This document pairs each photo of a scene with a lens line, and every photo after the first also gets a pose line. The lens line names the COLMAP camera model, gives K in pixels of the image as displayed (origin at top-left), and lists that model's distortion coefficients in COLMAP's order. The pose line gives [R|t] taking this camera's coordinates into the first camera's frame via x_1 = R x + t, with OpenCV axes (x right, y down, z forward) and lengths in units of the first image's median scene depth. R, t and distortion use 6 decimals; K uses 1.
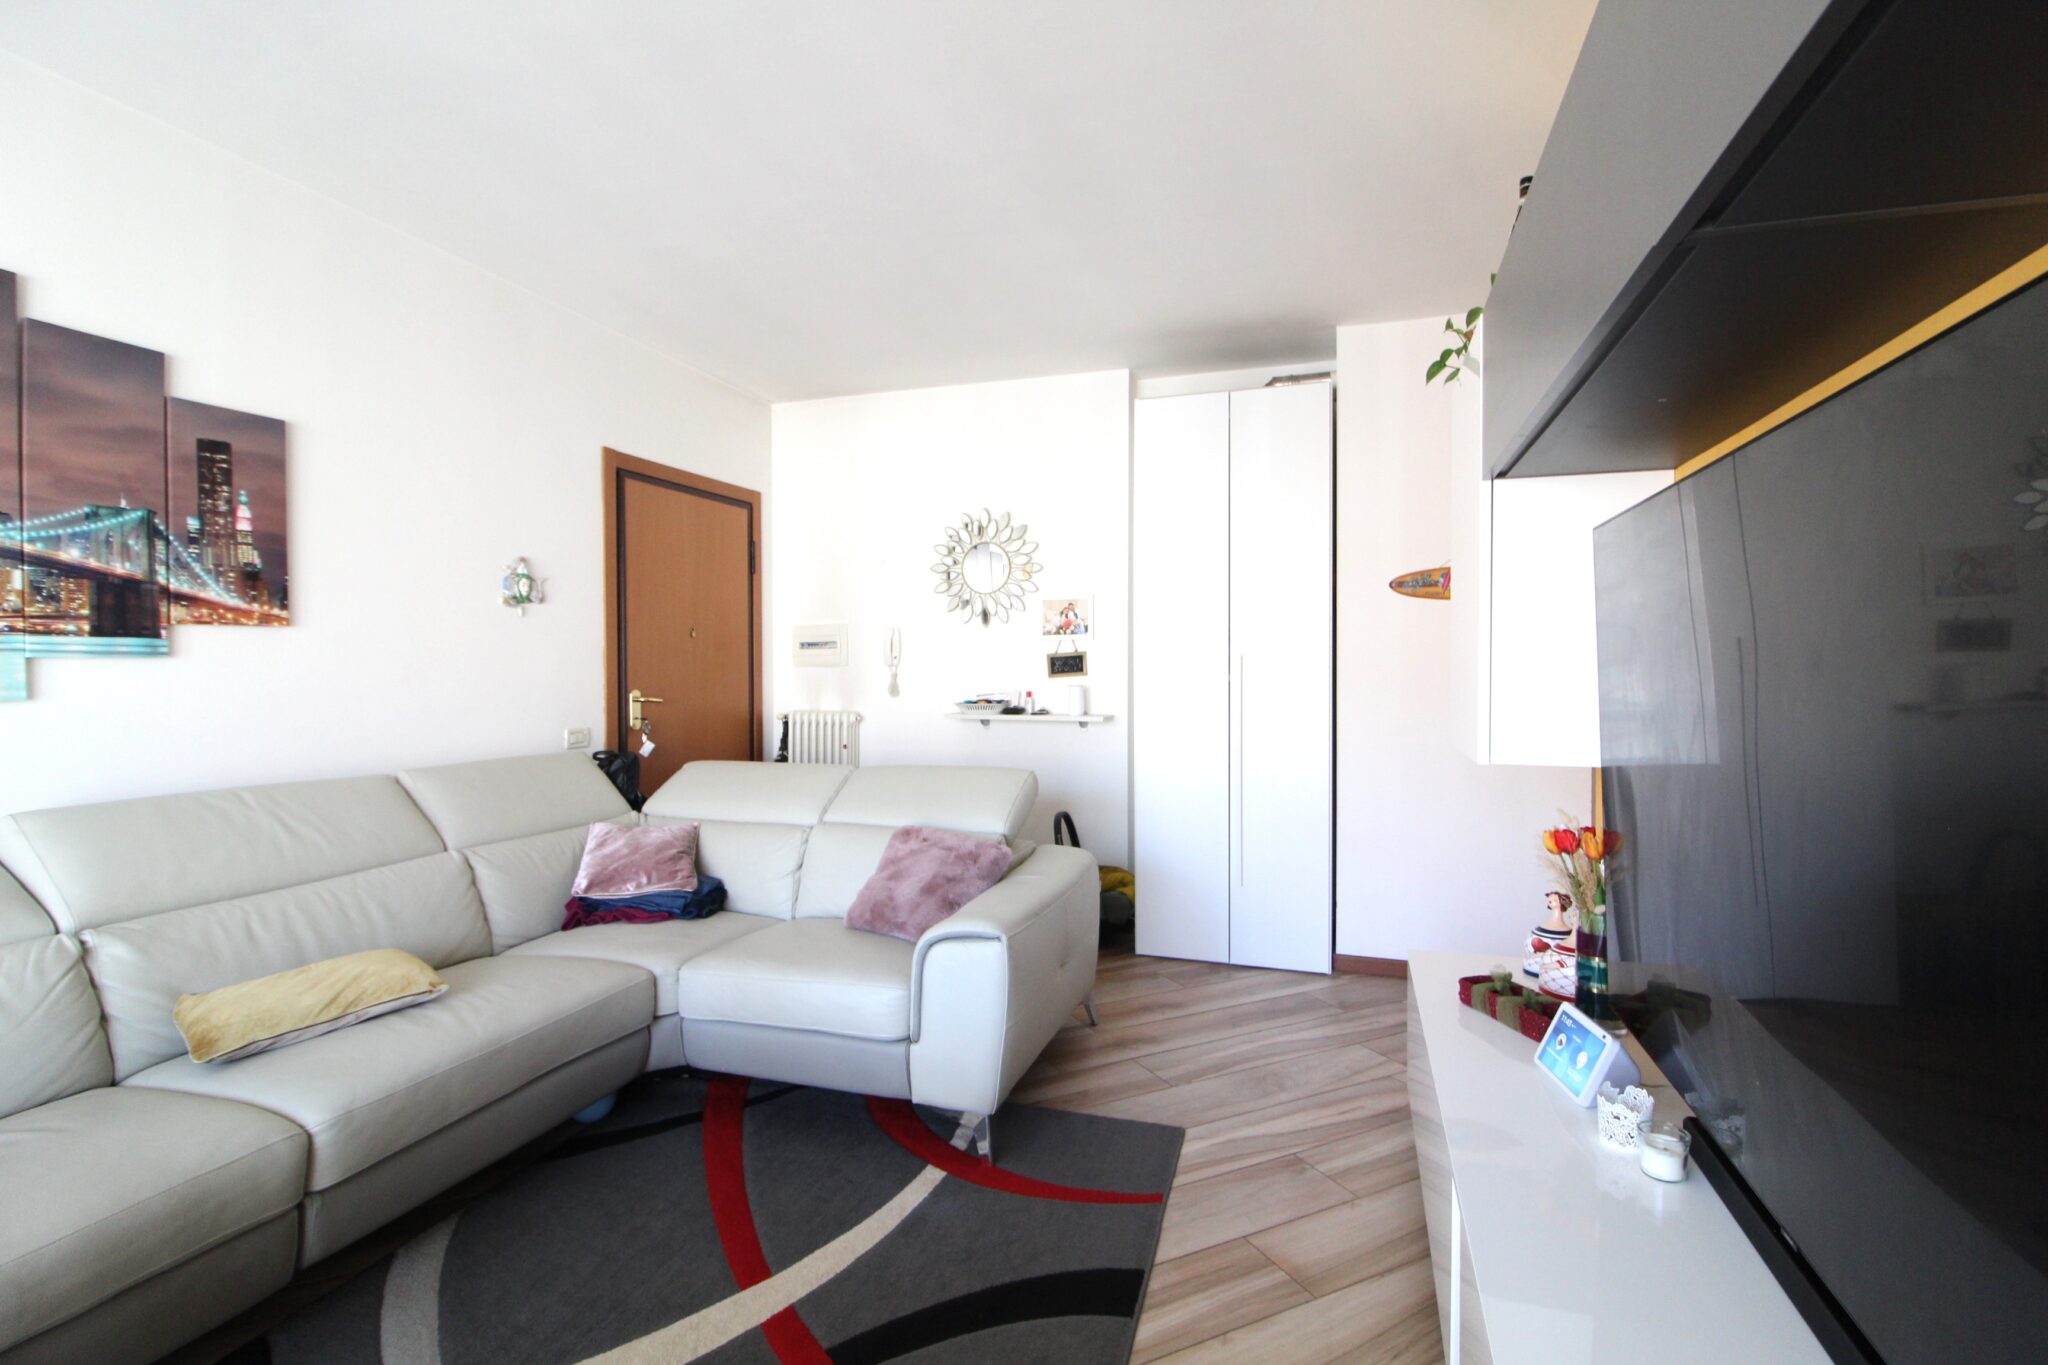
lens RADIAL K [[951.3, 0, 1011.2], [0, 951.3, 685.9], [0, 0, 1]] dist [0.001265, -0.012908]
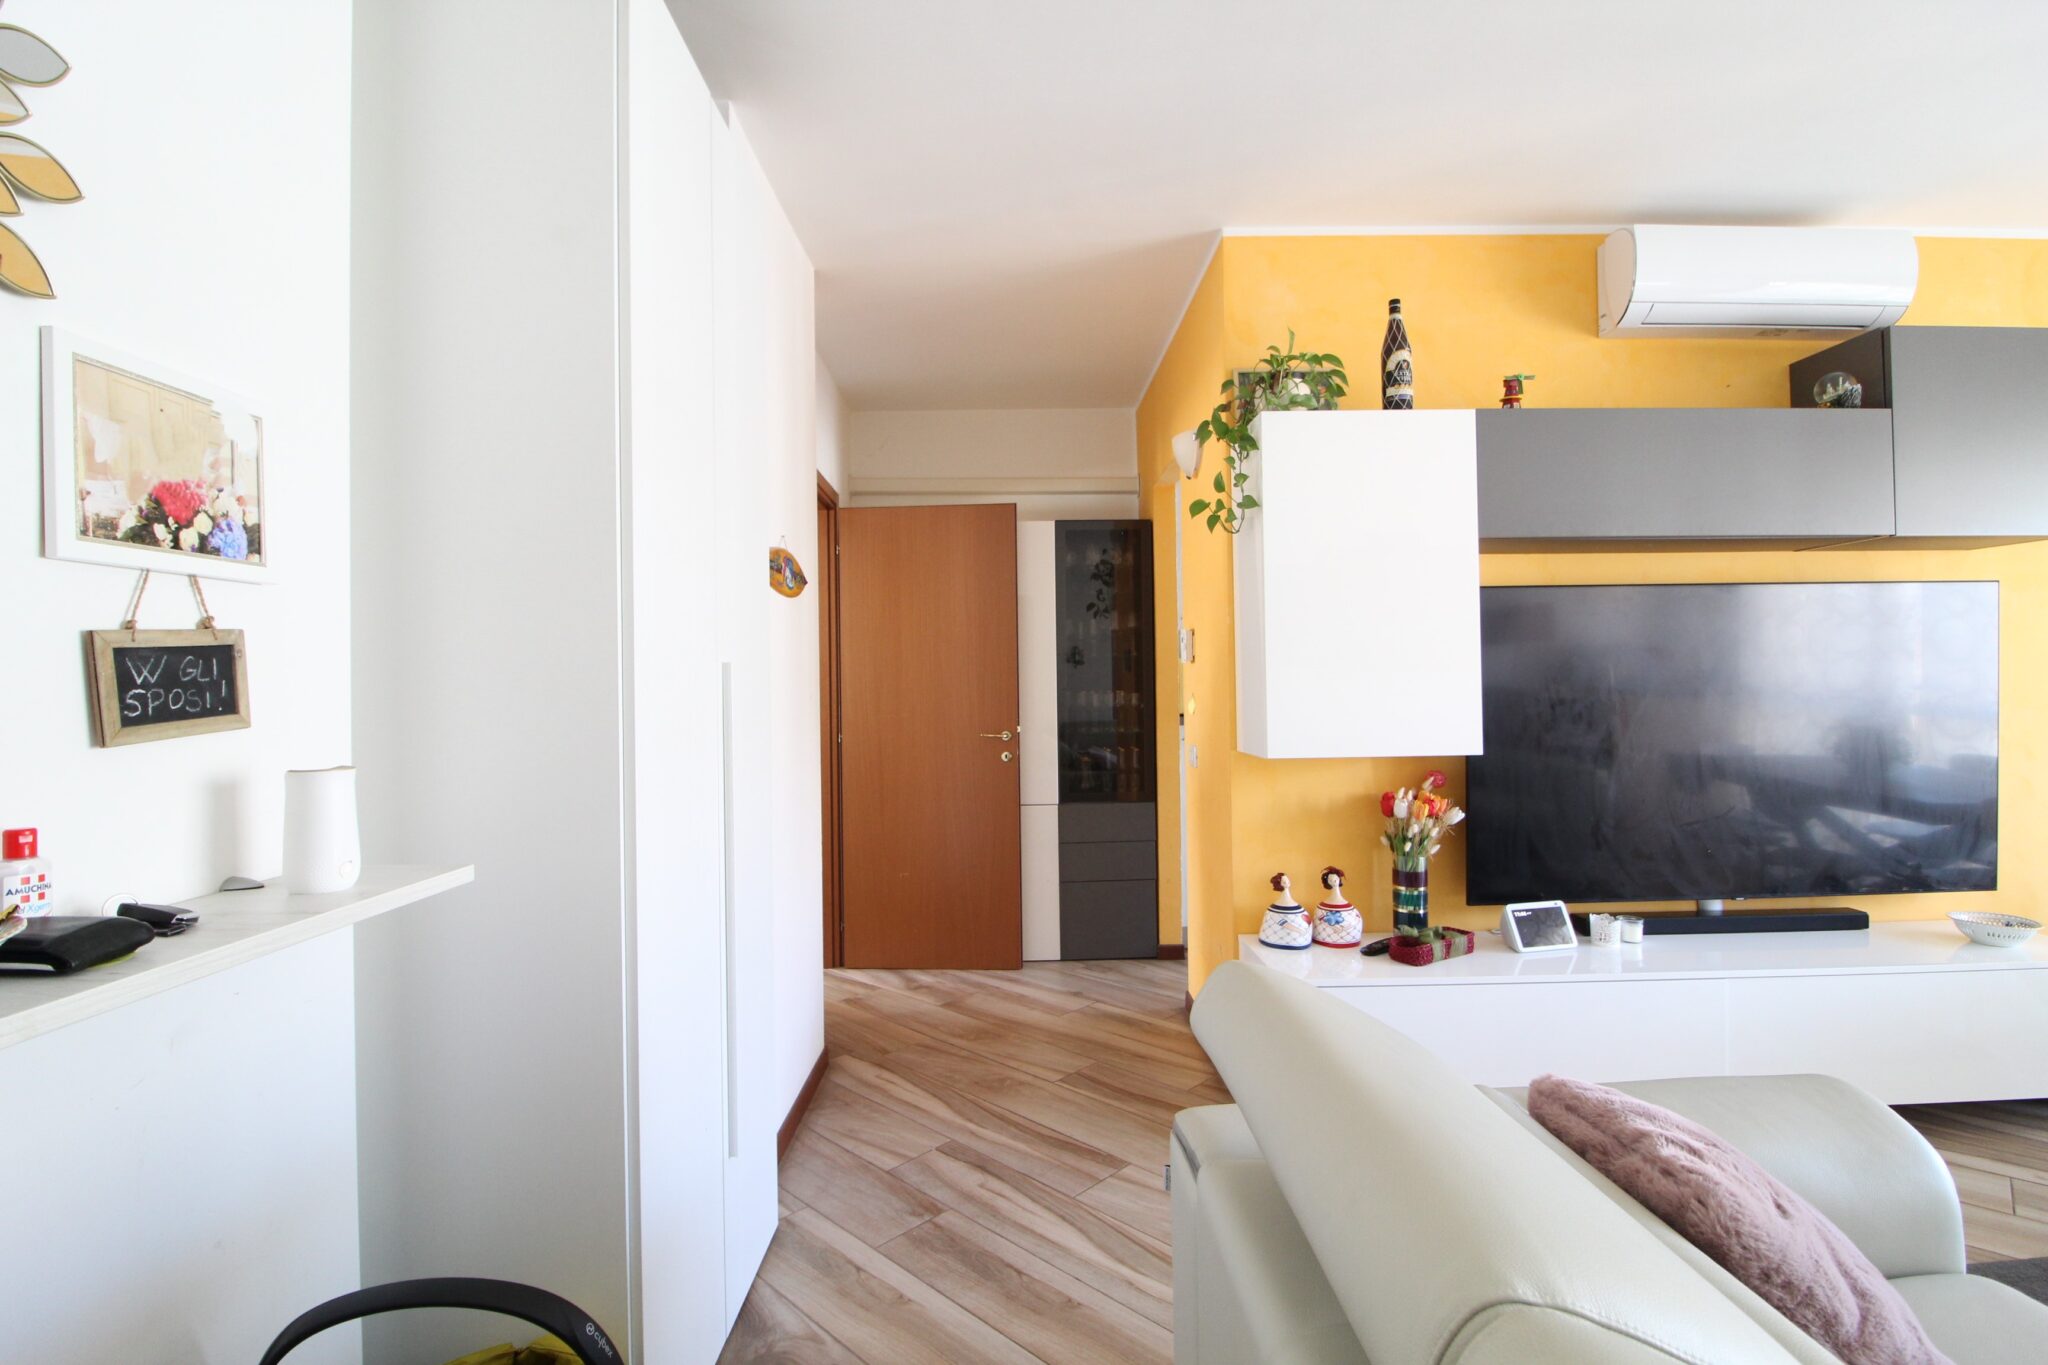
lens RADIAL K [[955.0, 0, 1024.7], [0, 955.0, 678.0], [0, 0, 1]] dist [0.001304, -0.013262]
pose [[-0.351213, 0.012897, 0.936207, -0.247693], [0.031387, 0.999505, -0.001994, -0.019069], [-0.935769, 0.028684, -0.351444, 0.996806]]
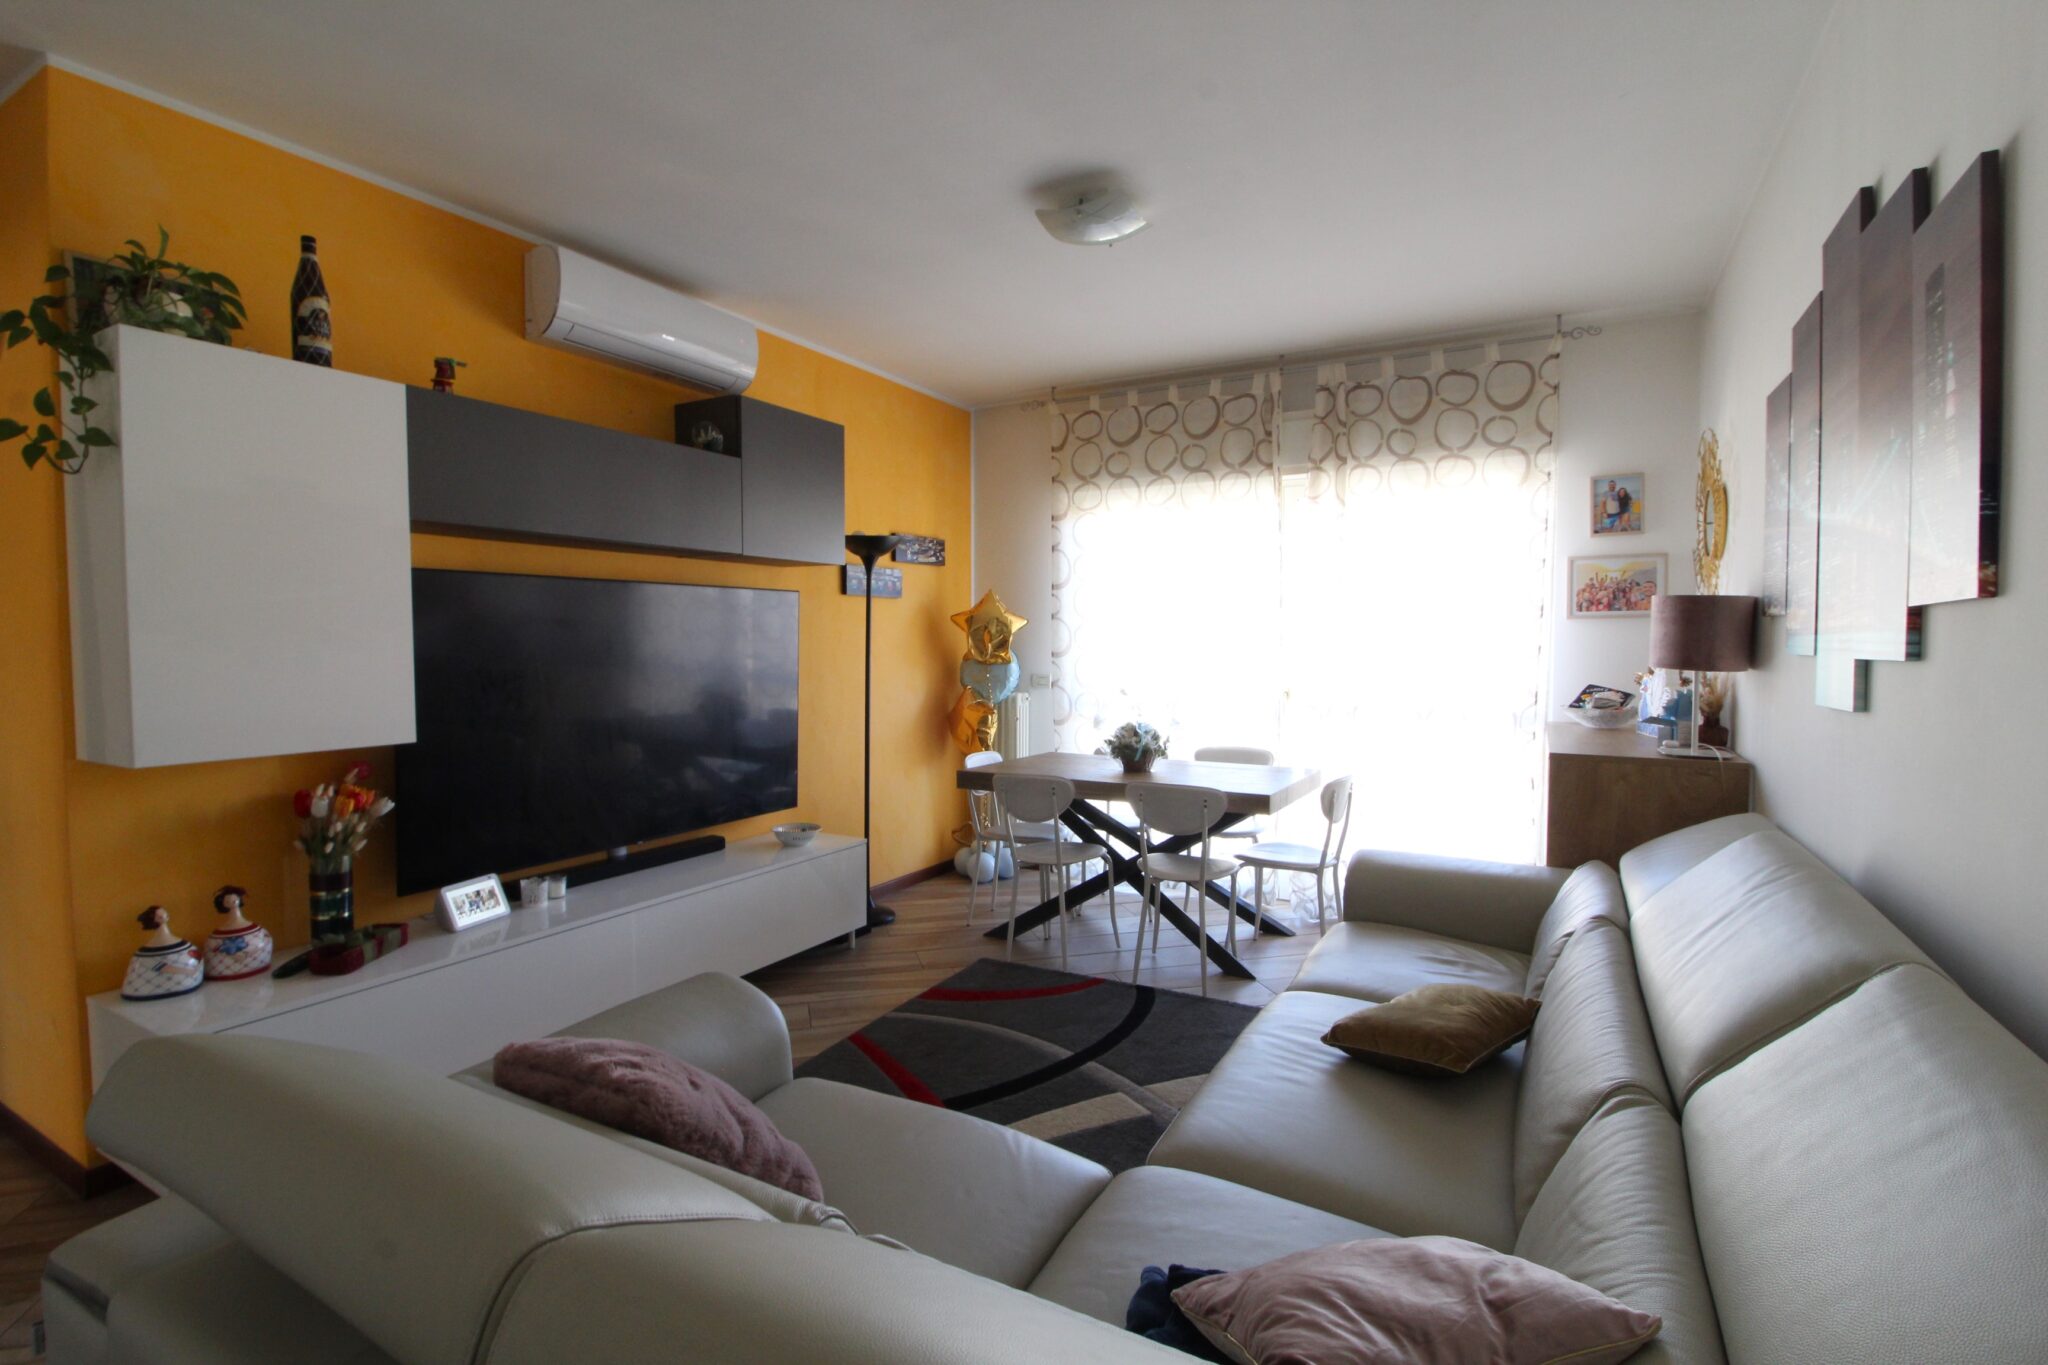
lens RADIAL K [[955.0, 0, 1024.7], [0, 955.0, 678.0], [0, 0, 1]] dist [0.001304, -0.013262]
pose [[-0.985548, -0.006392, 0.169275, -0.255637], [0.003959, 0.998146, 0.060741, -0.037633], [-0.169349, 0.060534, -0.983695, 1.031624]]
